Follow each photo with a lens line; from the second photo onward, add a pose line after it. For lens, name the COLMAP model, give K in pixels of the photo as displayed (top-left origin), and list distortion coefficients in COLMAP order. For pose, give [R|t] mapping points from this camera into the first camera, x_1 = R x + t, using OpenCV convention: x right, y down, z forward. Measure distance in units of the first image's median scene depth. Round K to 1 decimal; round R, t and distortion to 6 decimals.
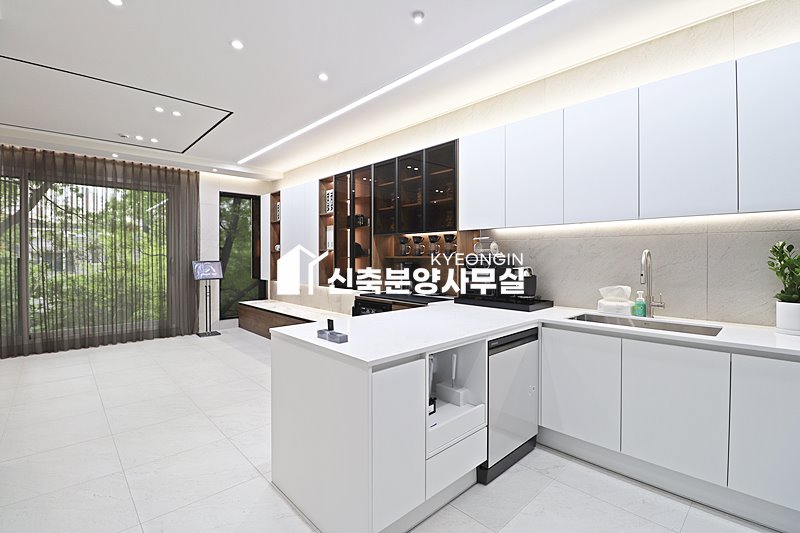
lens RADIAL K [[366.0, 0, 402.7], [0, 366.0, 259.4], [0, 0, 1]] dist [0.000552, -0.013861]
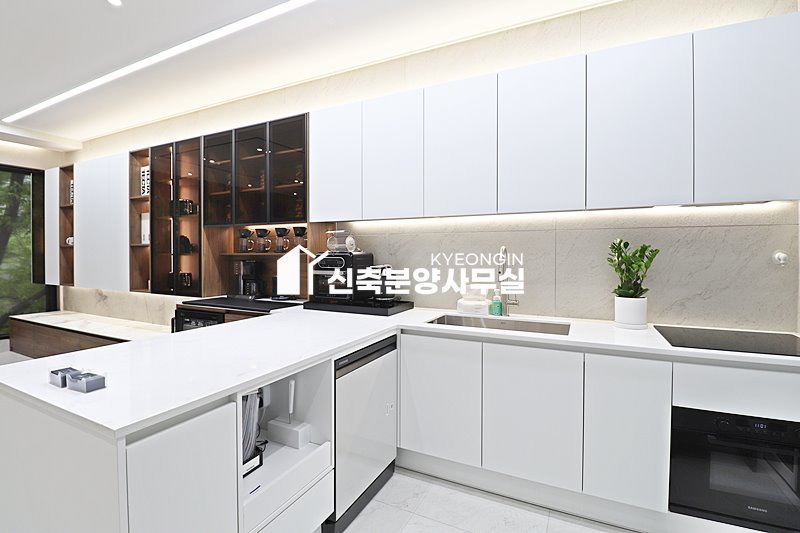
lens RADIAL K [[370.0, 0, 401.4], [0, 370.0, 257.8], [0, 0, 1]] dist [0.000698, -0.013976]
pose [[0.938364, -0.001296, 0.345646, 0.048987], [0.000804, 0.999998, 0.001566, 0.001638], [-0.345648, -0.001192, 0.938364, 0.109209]]
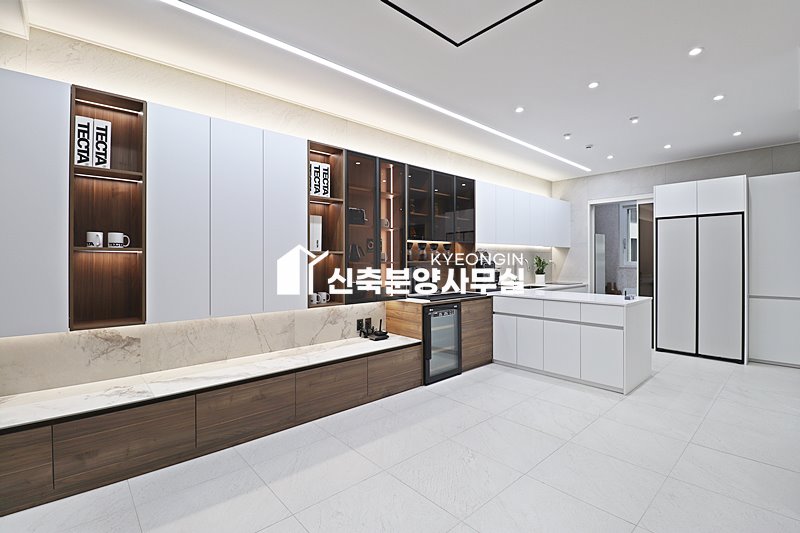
lens RADIAL K [[370.0, 0, 401.4], [0, 370.0, 257.8], [0, 0, 1]] dist [0.000698, -0.013976]
pose [[0.021353, 0.007768, 0.999742, -1.119246], [0.012439, 0.999890, -0.008035, -0.009824], [-0.999695, 0.012608, 0.021254, 1.071461]]
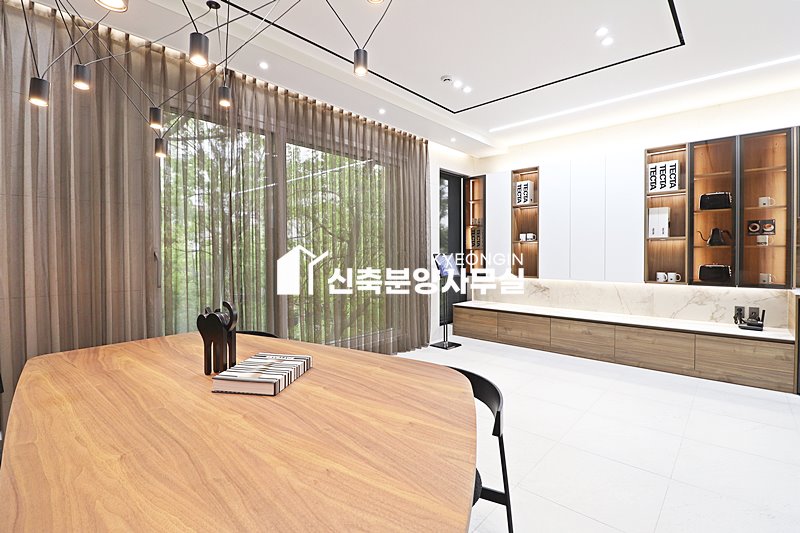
lens RADIAL K [[370.0, 0, 401.4], [0, 370.0, 257.8], [0, 0, 1]] dist [0.000698, -0.013976]
pose [[0.997361, -0.006328, 0.072325, -1.055025], [0.006028, 0.999972, 0.004359, 0.013078], [-0.072351, -0.003912, 0.997372, 0.312665]]
